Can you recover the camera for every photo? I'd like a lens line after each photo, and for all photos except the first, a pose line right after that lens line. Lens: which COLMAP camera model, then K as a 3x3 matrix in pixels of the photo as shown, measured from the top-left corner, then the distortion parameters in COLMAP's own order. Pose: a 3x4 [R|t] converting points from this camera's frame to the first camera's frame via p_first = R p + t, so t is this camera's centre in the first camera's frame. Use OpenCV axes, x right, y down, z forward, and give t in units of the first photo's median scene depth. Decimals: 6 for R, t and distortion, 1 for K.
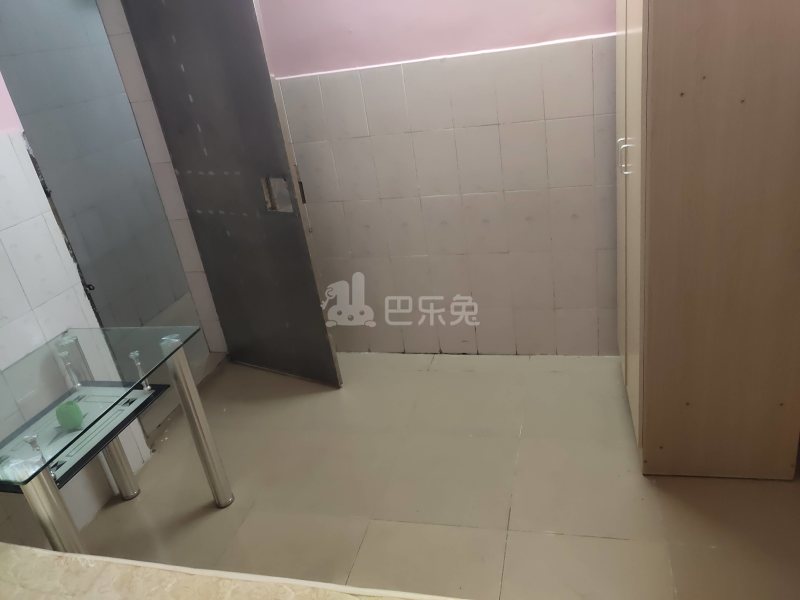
lens RADIAL K [[594.2, 0, 400.0], [0, 594.2, 300.0], [0, 0, 1]] dist [0.002799, 0.001998]
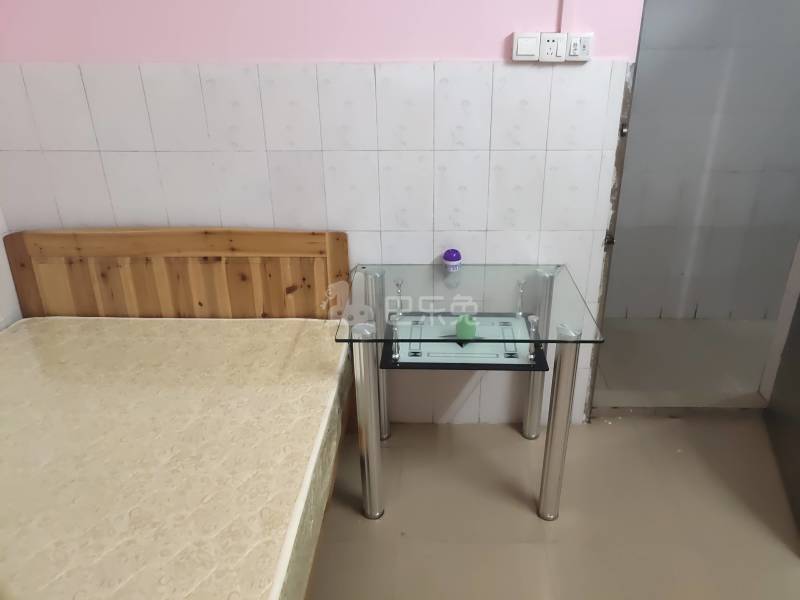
lens RADIAL K [[594.2, 0, 400.0], [0, 594.2, 300.0], [0, 0, 1]] dist [0.002799, 0.001998]
pose [[0.203668, 0.545046, -0.813292, 0.222277], [-0.422472, 0.798309, 0.429208, -0.214581], [0.883197, 0.256177, 0.392857, 0.388352]]
